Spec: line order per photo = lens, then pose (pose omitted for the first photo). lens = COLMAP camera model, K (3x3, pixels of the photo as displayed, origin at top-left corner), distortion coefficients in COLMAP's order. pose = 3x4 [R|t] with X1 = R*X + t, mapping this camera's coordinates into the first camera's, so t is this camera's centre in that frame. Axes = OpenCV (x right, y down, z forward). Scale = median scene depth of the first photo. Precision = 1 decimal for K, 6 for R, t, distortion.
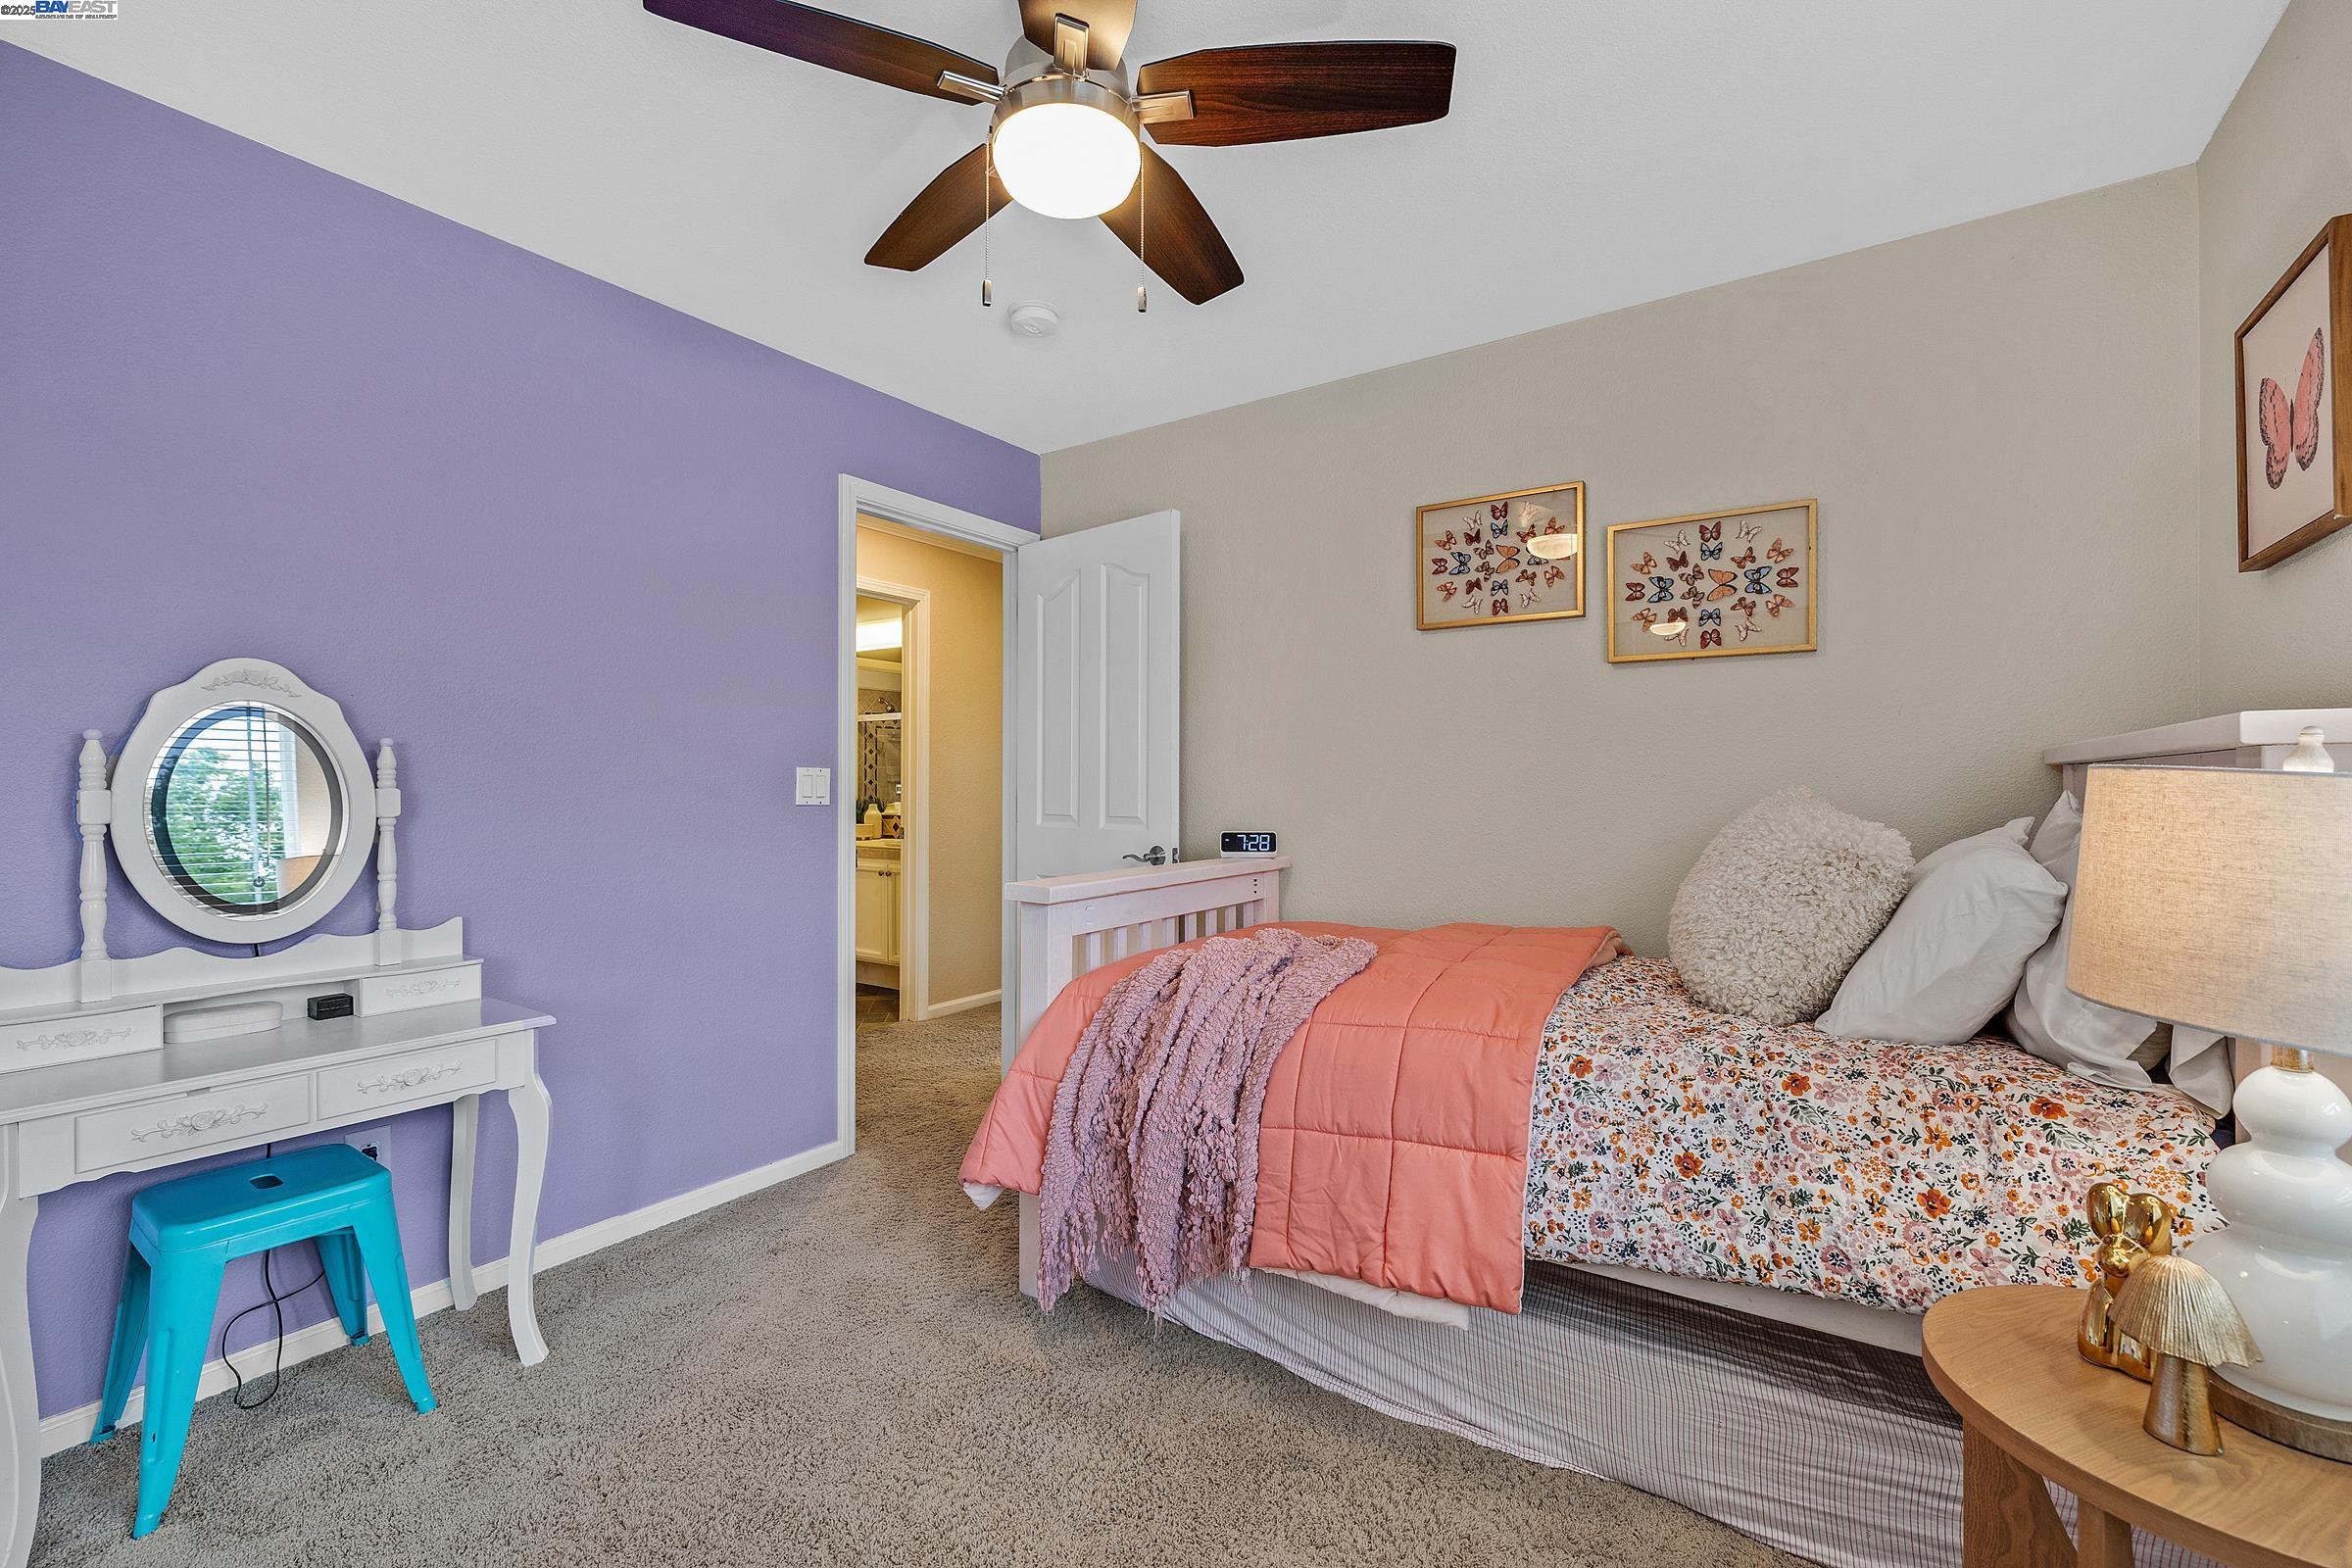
lens RADIAL K [[983.1, 0, 1169.6], [0, 983.1, 781.7], [0, 0, 1]] dist [-0.000343, -0.000667]
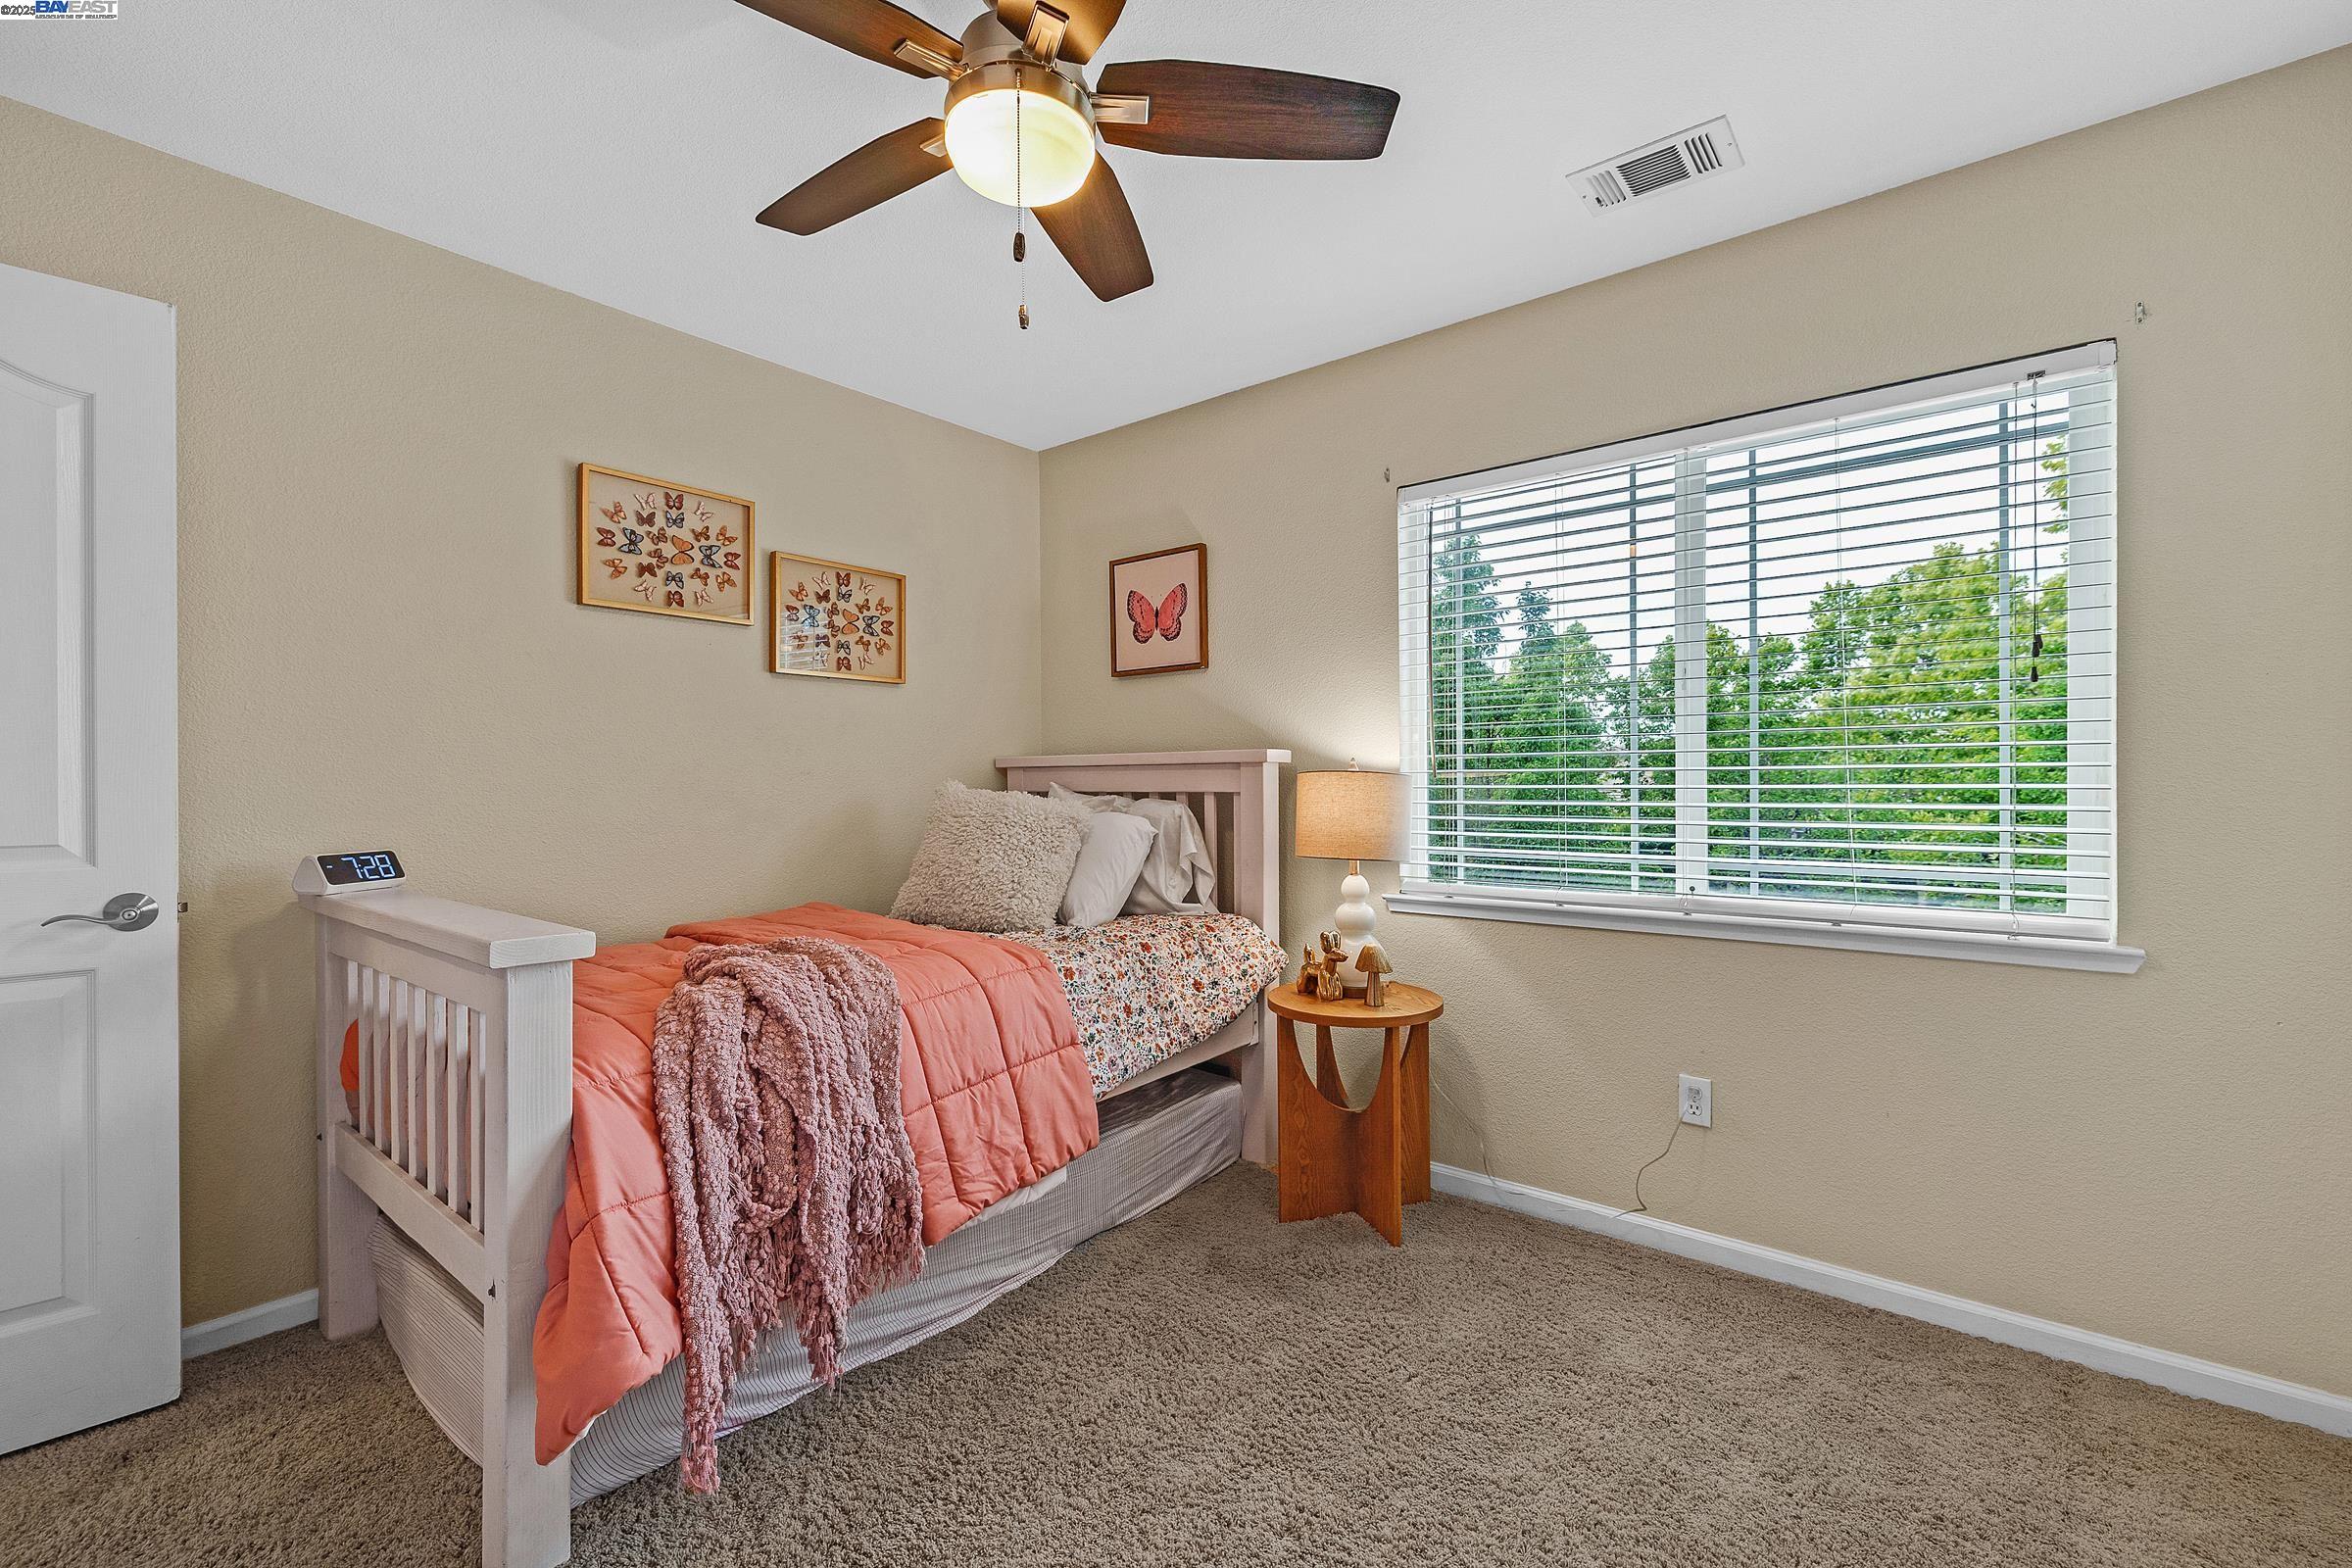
lens RADIAL K [[983.1, 0, 1167.2], [0, 983.1, 779.1], [0, 0, 1]] dist [-0.000343, -0.000667]
pose [[0.086921, -0.000891, 0.996215, -0.669218], [0.002100, 0.999998, 0.000712, 0.001752], [-0.996213, 0.002031, 0.086923, 0.479726]]
